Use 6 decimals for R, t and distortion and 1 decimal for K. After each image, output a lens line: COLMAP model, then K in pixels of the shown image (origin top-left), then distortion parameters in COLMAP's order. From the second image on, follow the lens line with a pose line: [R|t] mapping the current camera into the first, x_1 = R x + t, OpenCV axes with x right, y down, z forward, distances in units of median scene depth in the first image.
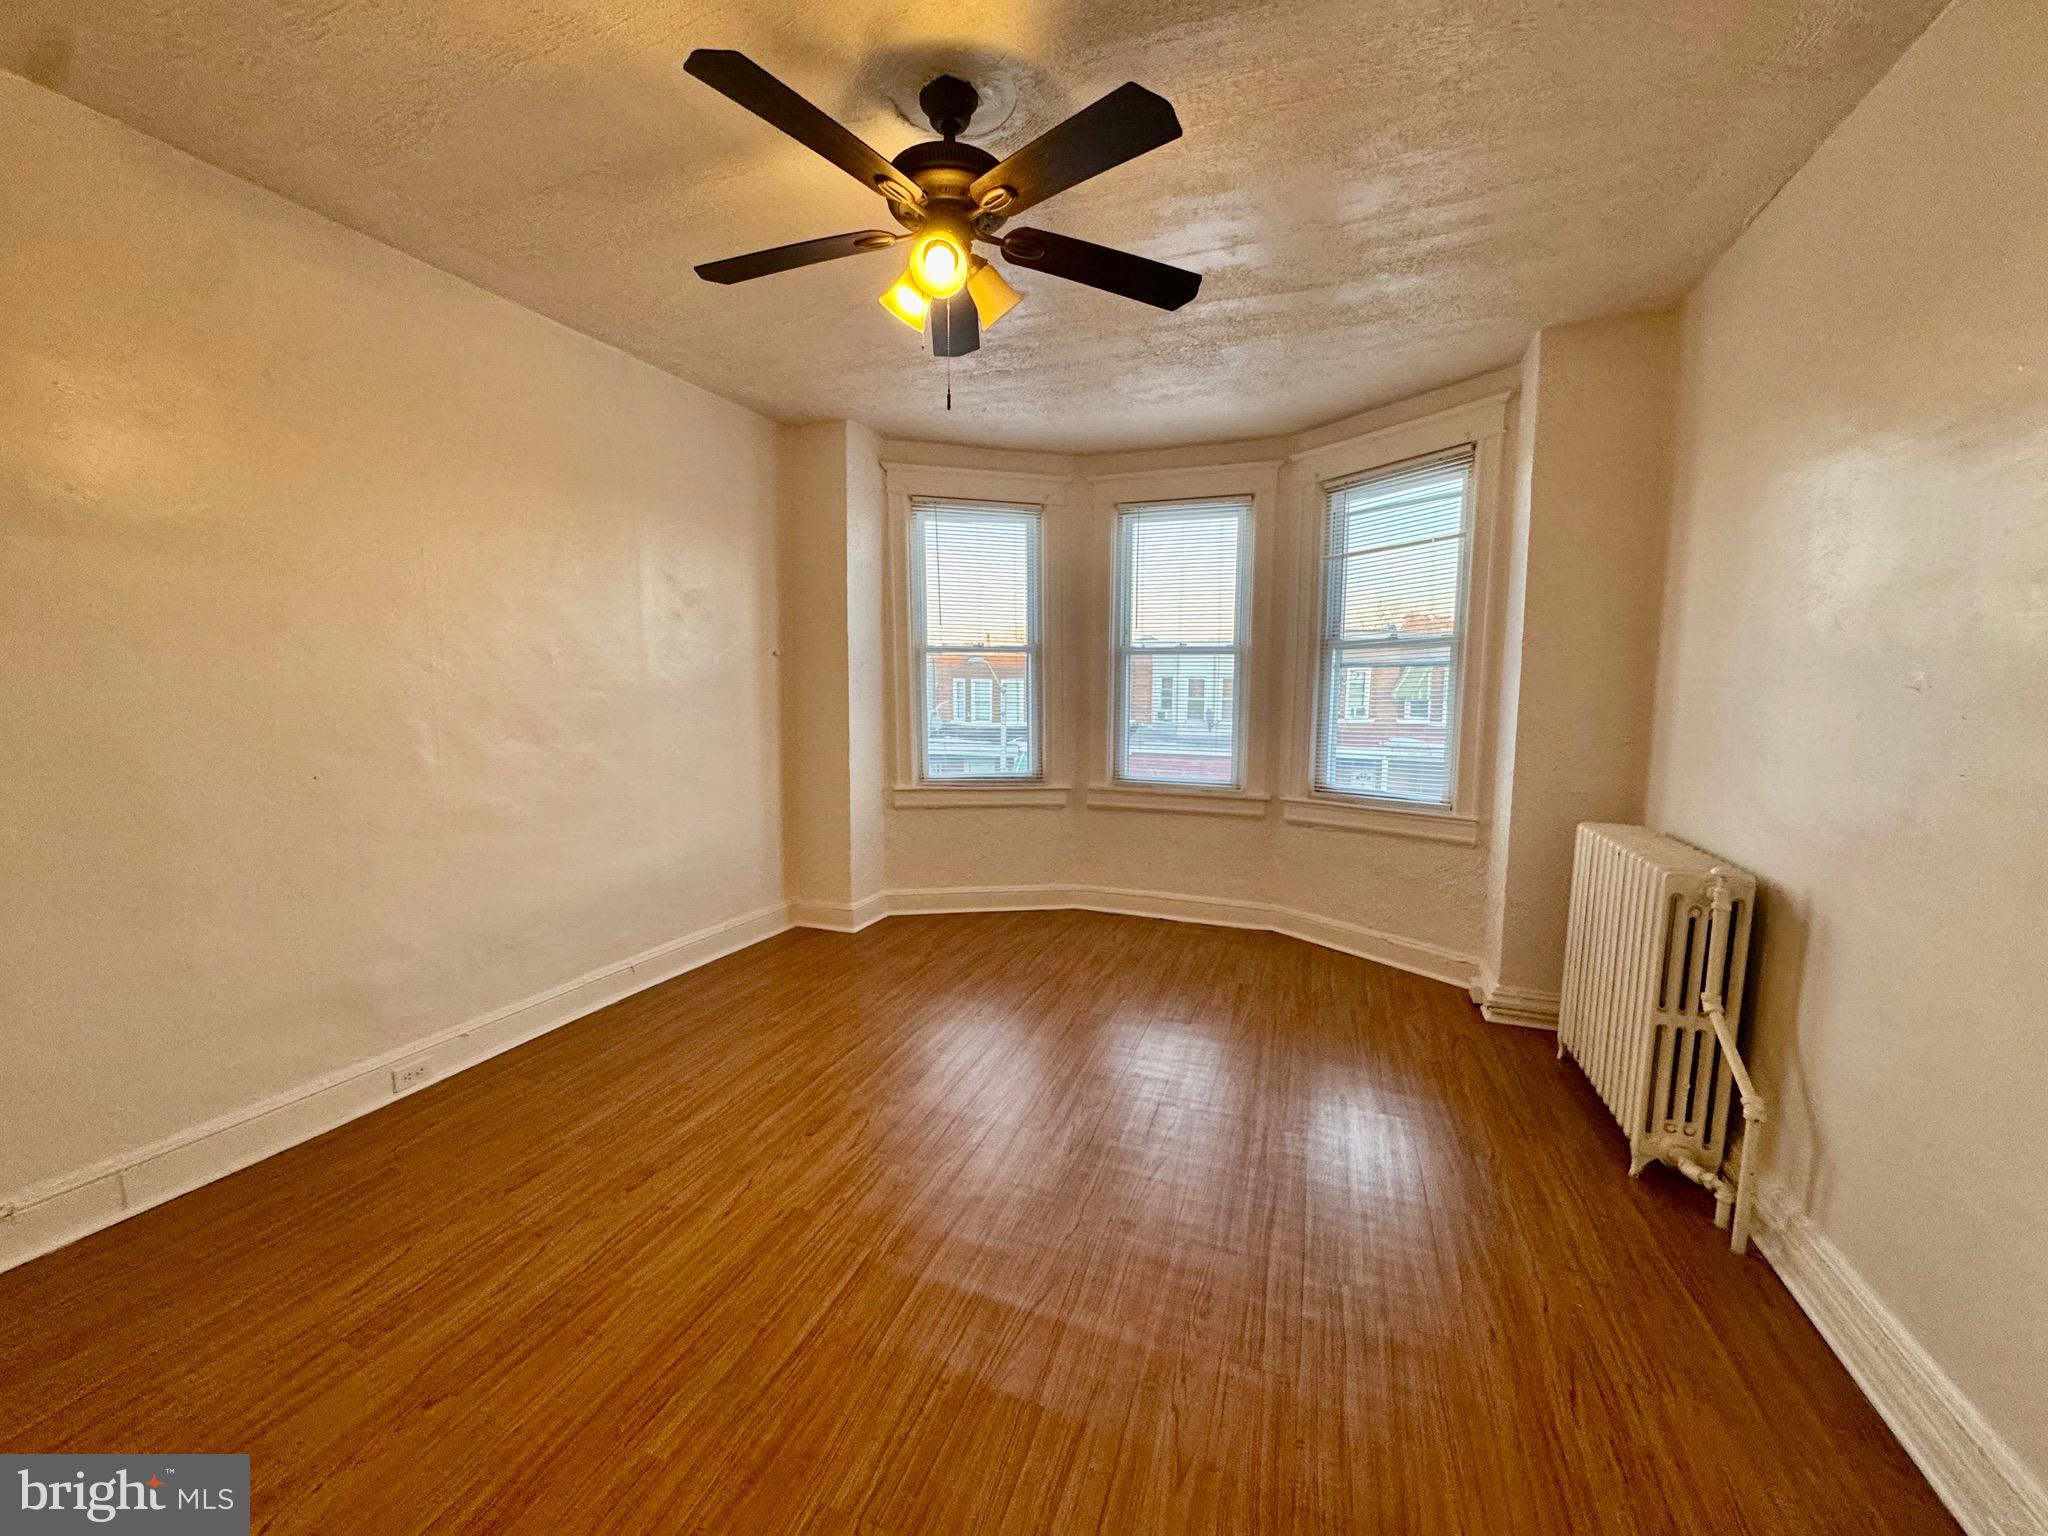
lens RADIAL K [[814.1, 0, 1025.8], [0, 814.1, 768.4], [0, 0, 1]] dist [-0.000259, 0.000189]
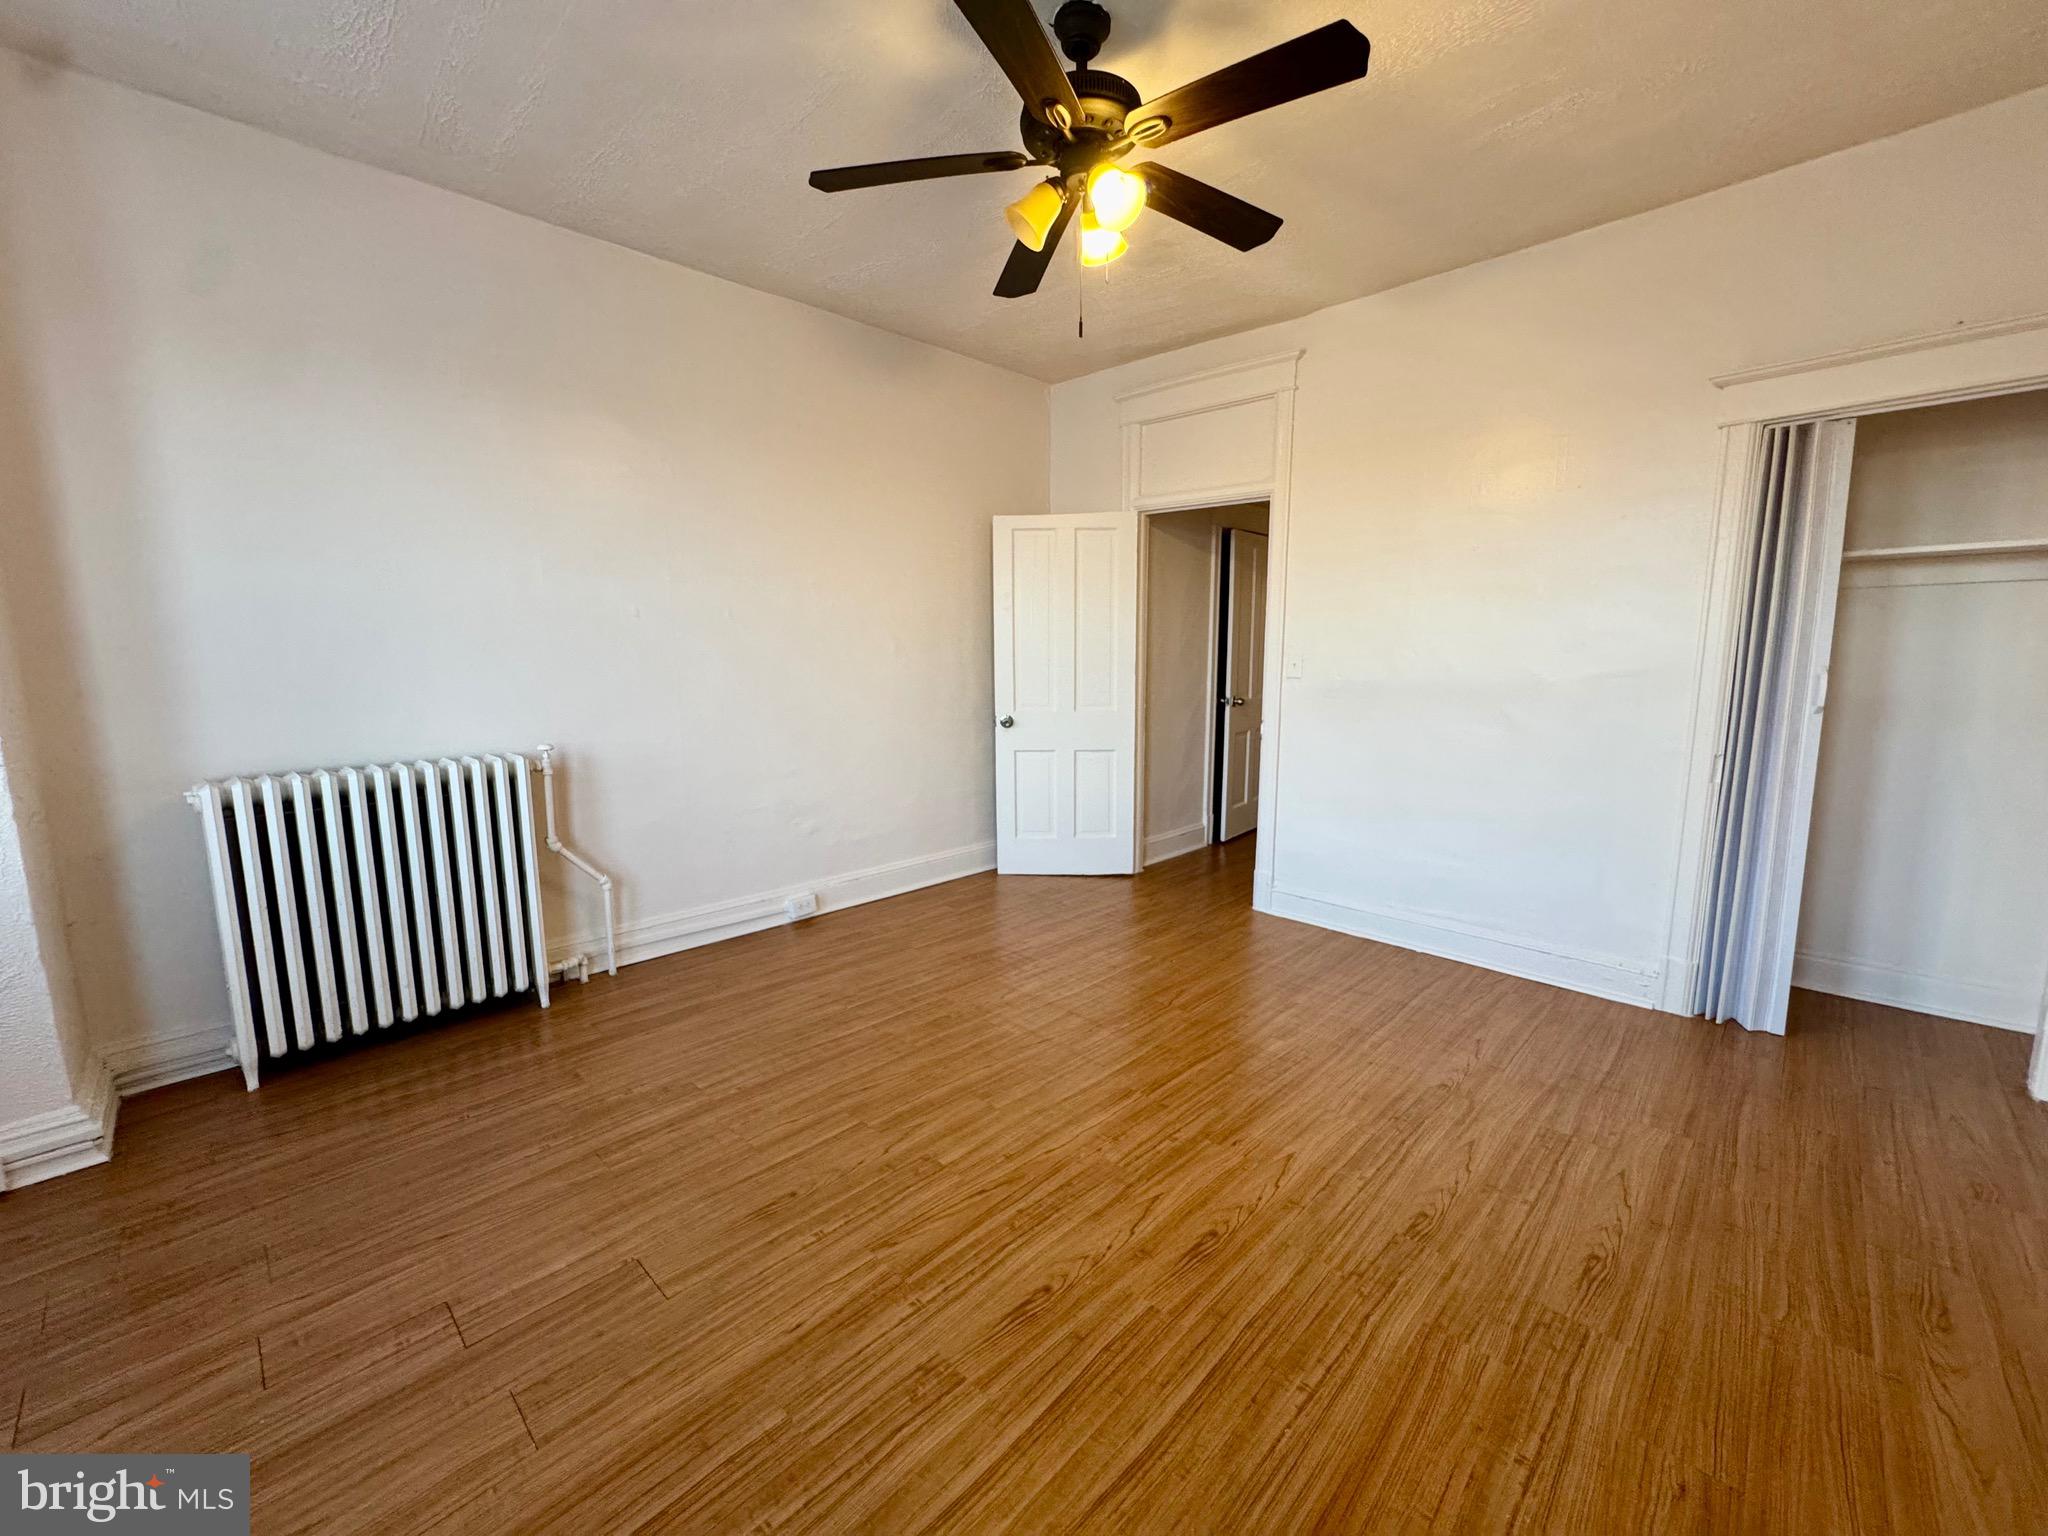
lens RADIAL K [[814.1, 0, 1022.1], [0, 814.1, 764.9], [0, 0, 1]] dist [-0.000259, 0.000189]
pose [[-0.912590, -0.068257, 0.403138, -0.352067], [0.037488, 0.967847, 0.248731, -0.124313], [-0.407154, 0.242102, -0.880688, 1.511778]]
